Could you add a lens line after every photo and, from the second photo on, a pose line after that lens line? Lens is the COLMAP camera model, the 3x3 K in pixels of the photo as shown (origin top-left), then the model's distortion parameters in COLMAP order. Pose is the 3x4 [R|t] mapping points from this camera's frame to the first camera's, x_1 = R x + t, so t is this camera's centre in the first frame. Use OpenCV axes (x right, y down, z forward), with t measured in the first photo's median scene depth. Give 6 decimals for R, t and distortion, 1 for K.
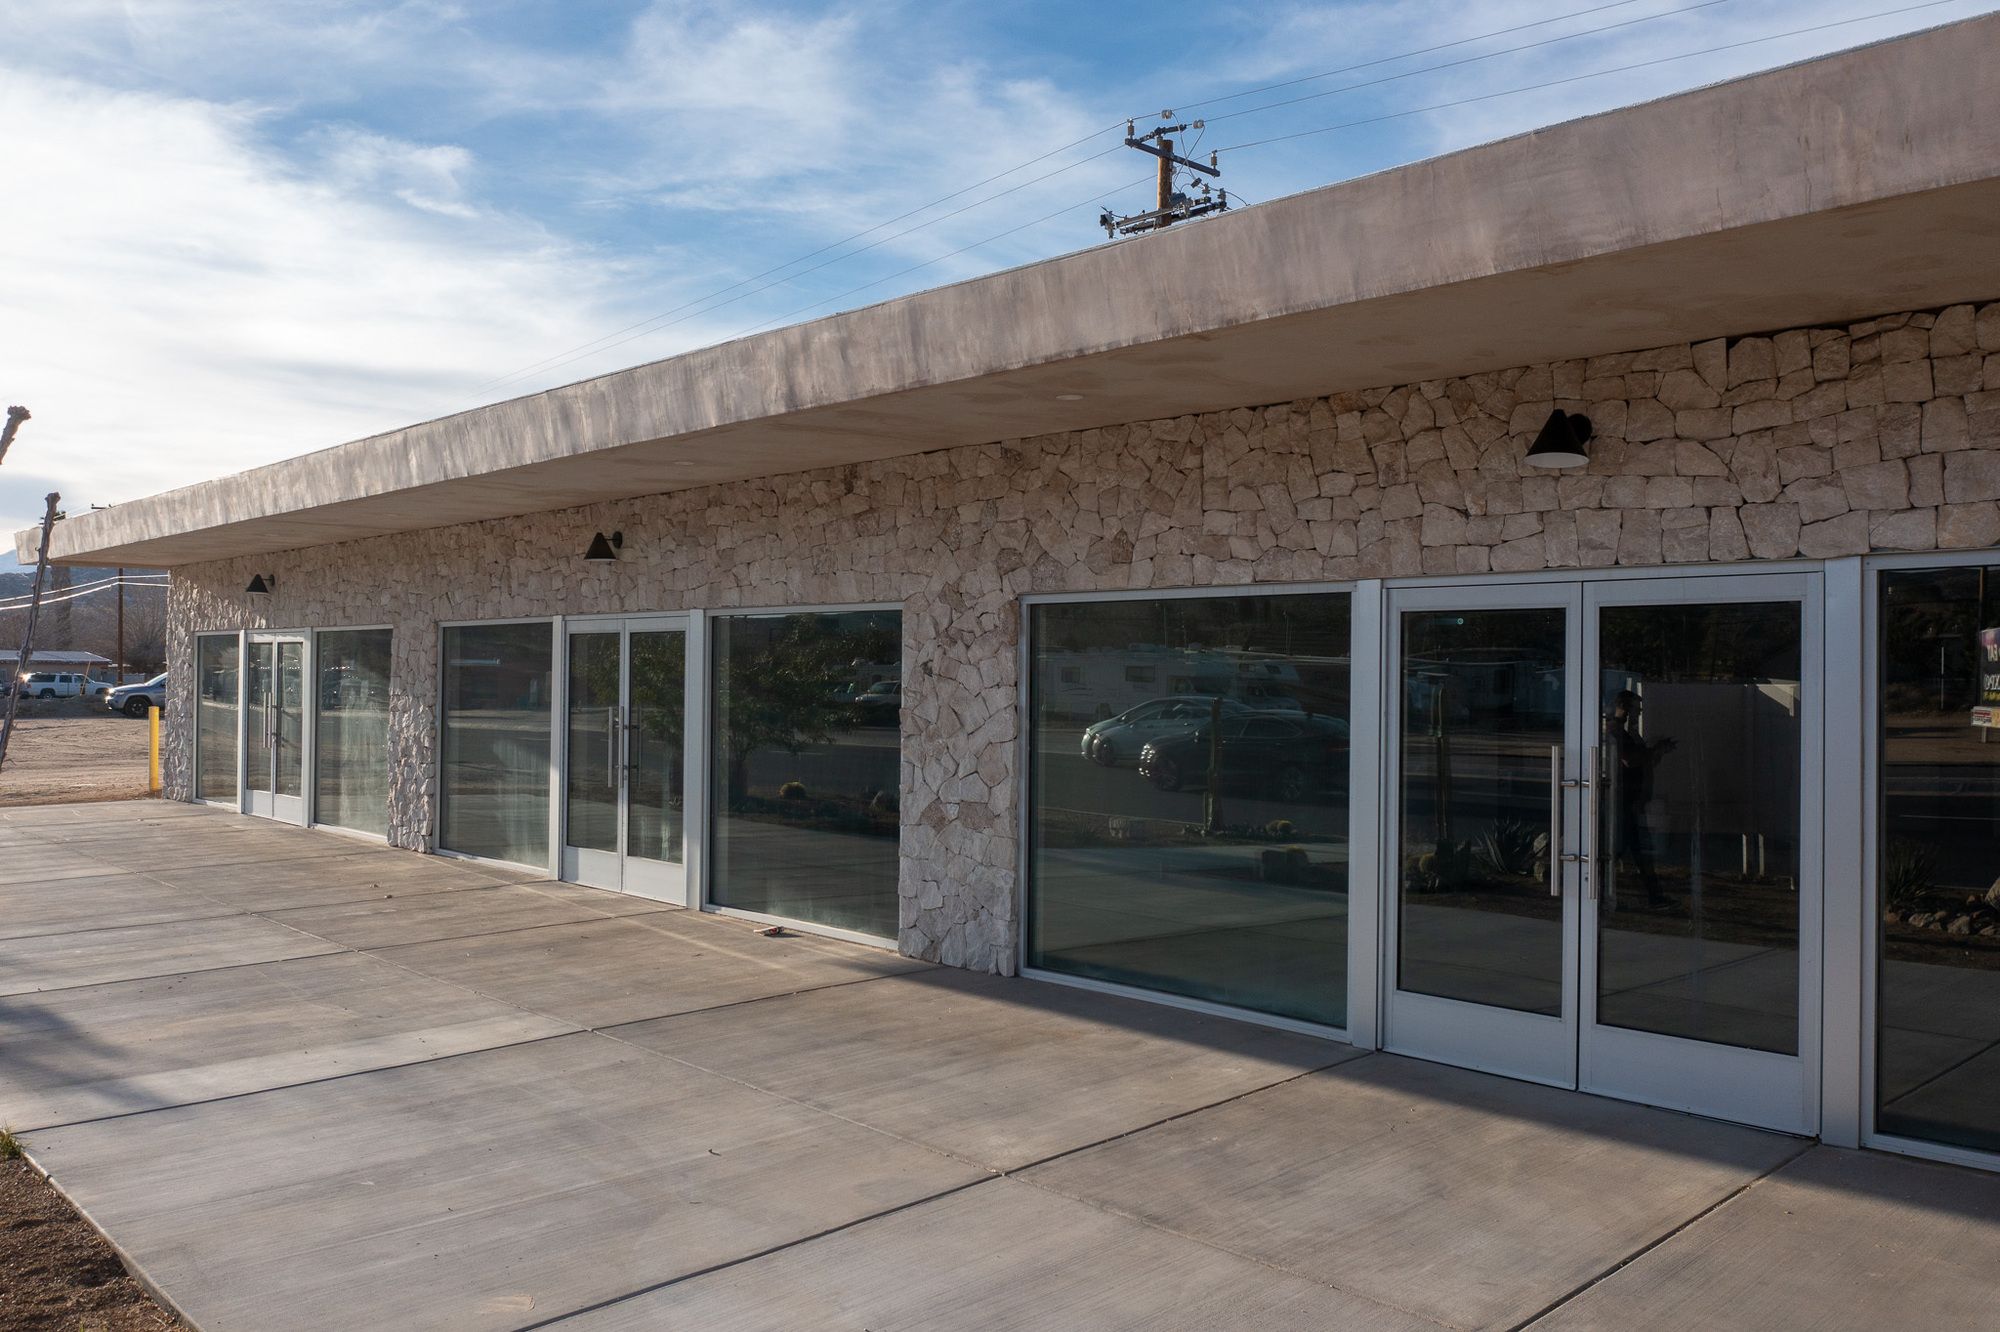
lens RADIAL K [[1565.6, 0, 1007.7], [0, 1565.6, 659.4], [0, 0, 1]] dist [-0.025520, -0.001932]
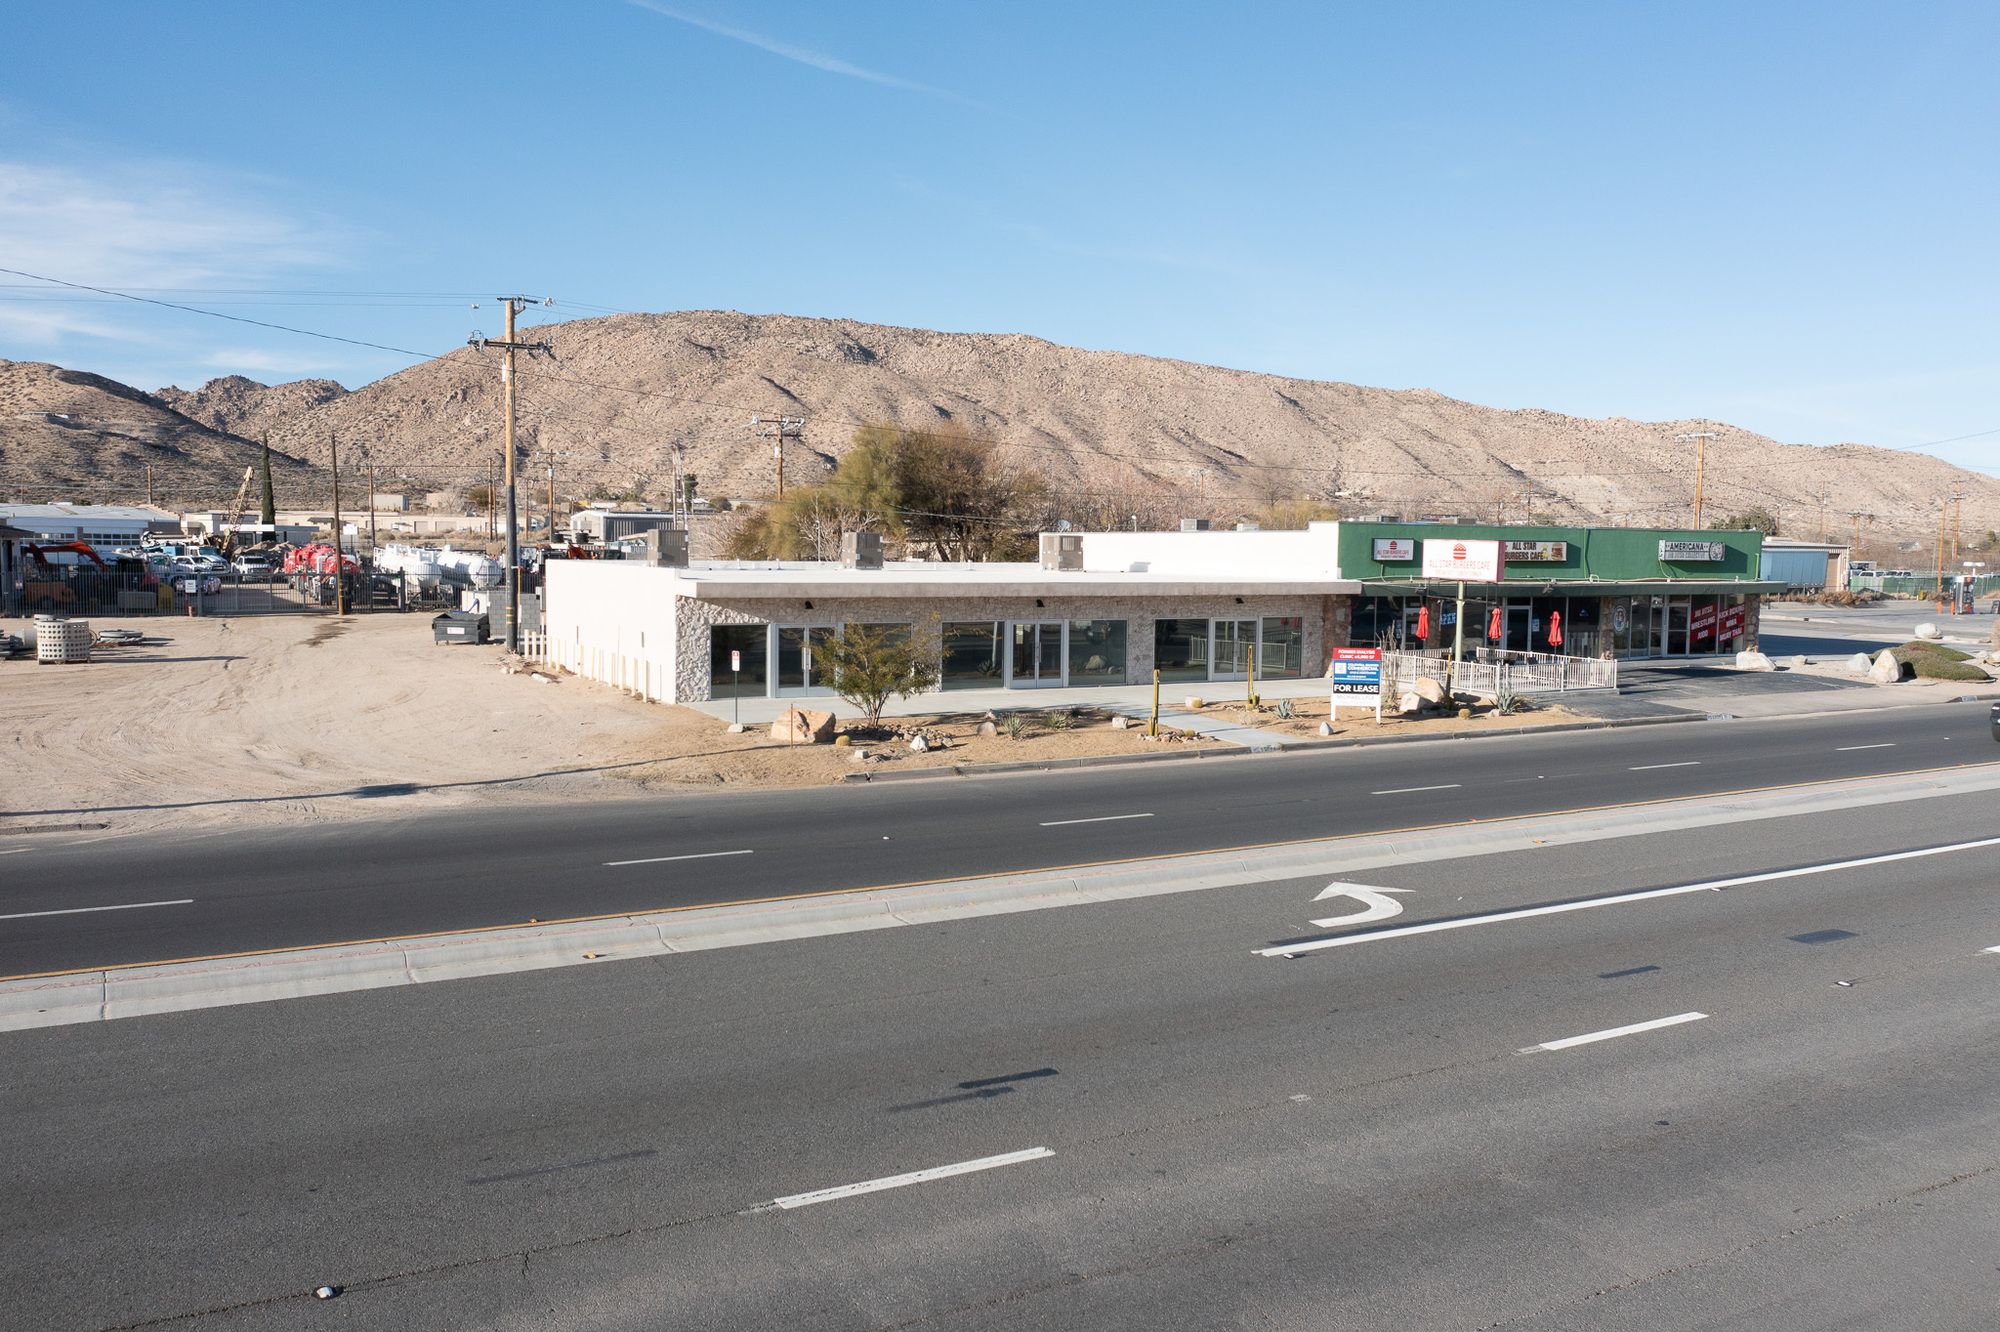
lens RADIAL K [[1565.6, 0, 996.1], [0, 1565.6, 626.0], [0, 0, 1]] dist [-0.025520, -0.001932]
pose [[0.263525, -0.054497, 0.963112, -5.417315], [-0.019300, 0.997905, 0.061746, -0.338729], [-0.964459, -0.034859, 0.261921, 0.053072]]
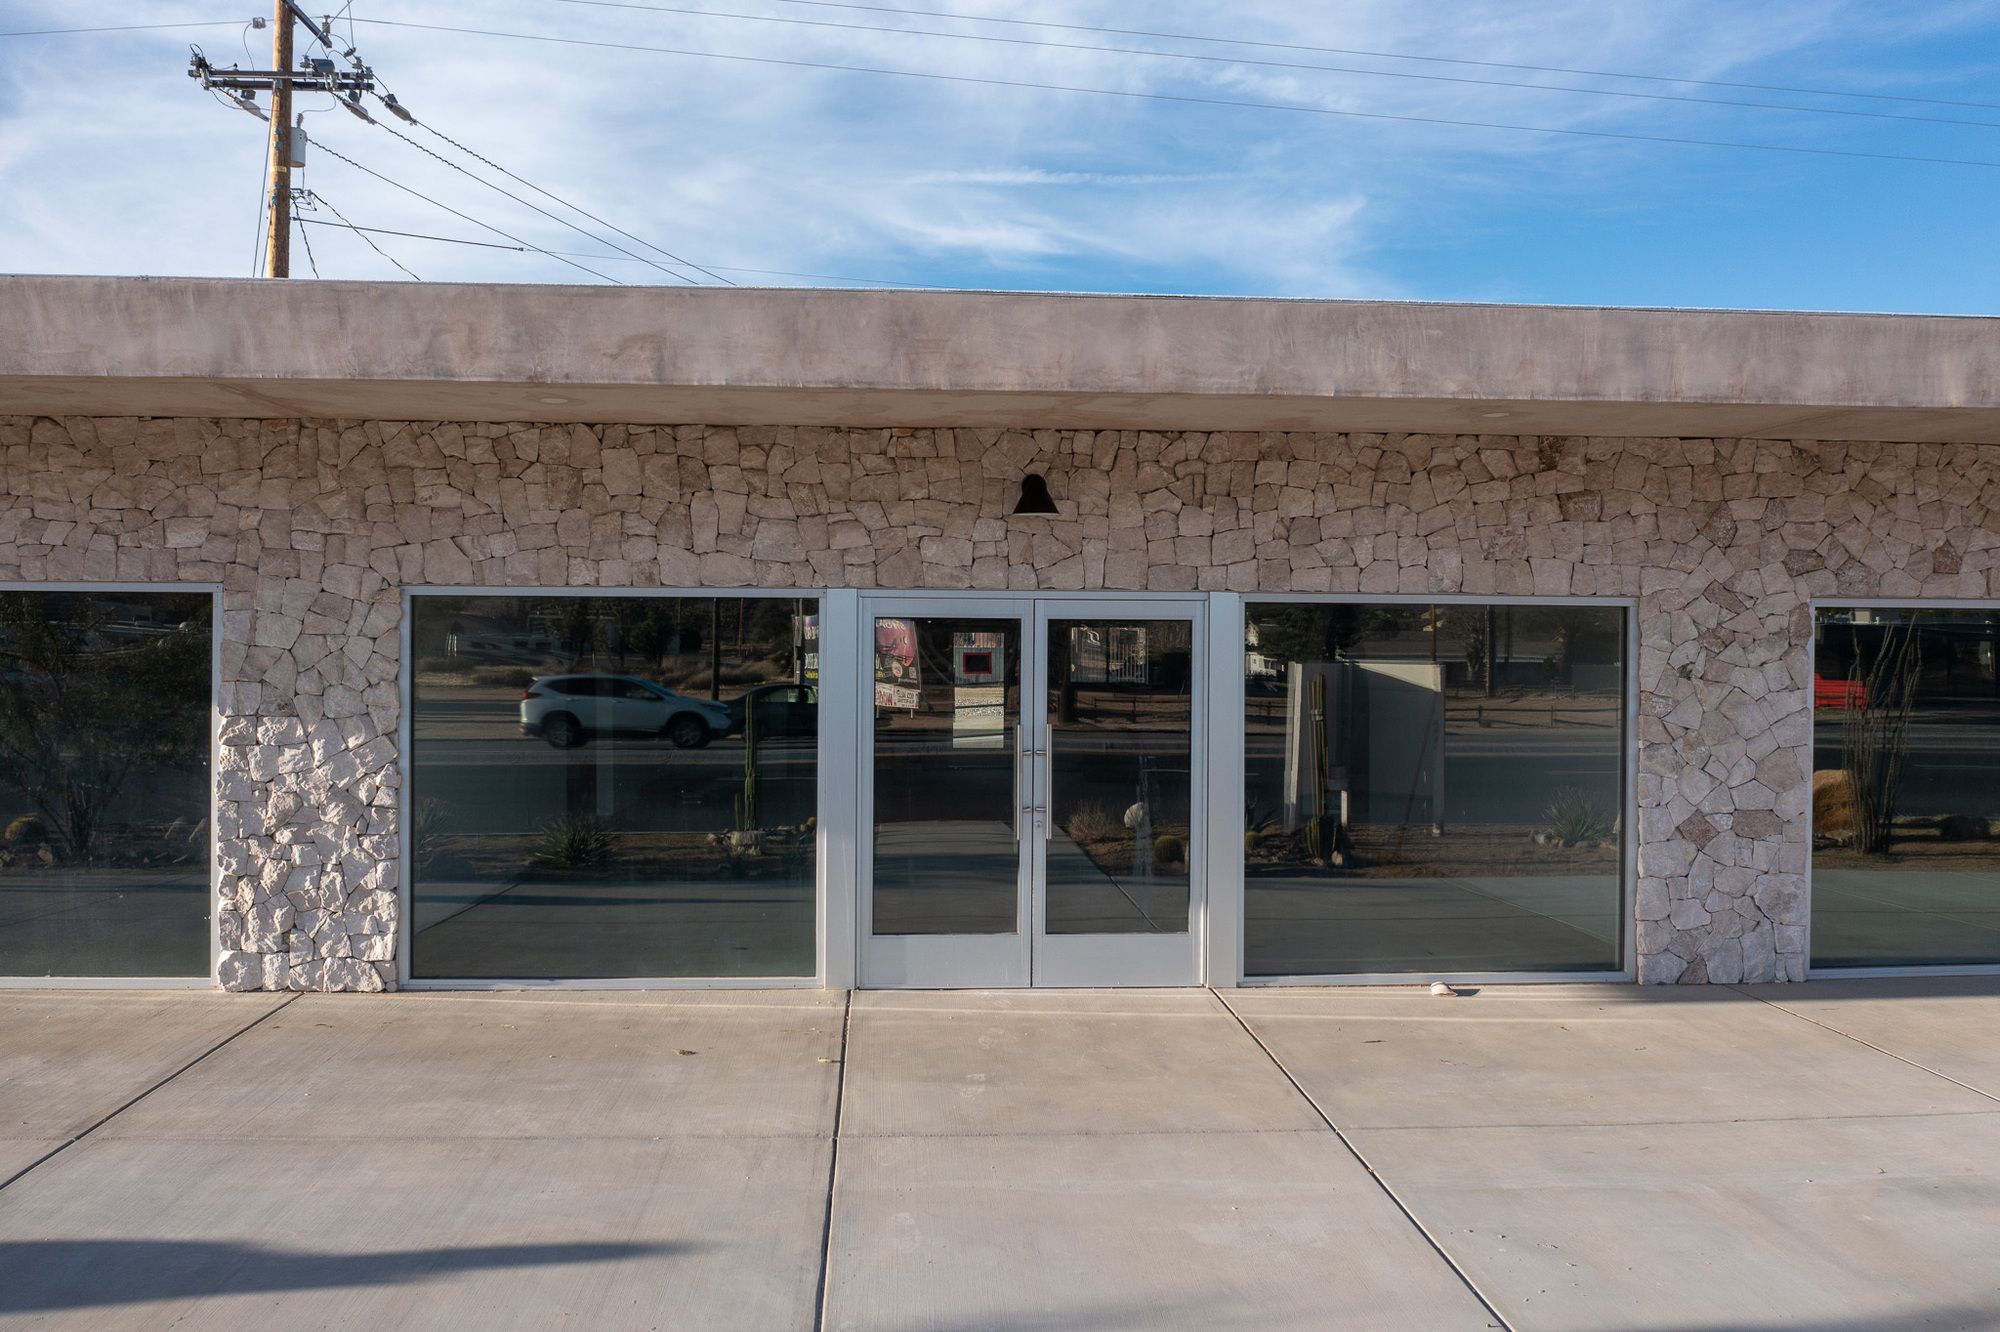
lens RADIAL K [[1565.6, 0, 1002.2], [0, 1565.6, 665.3], [0, 0, 1]] dist [-0.025520, -0.001932]
pose [[0.647540, -0.012109, 0.761935, -1.027651], [-0.008840, 0.999687, 0.023399, -0.016075], [-0.761980, -0.021887, 0.647230, 0.717292]]
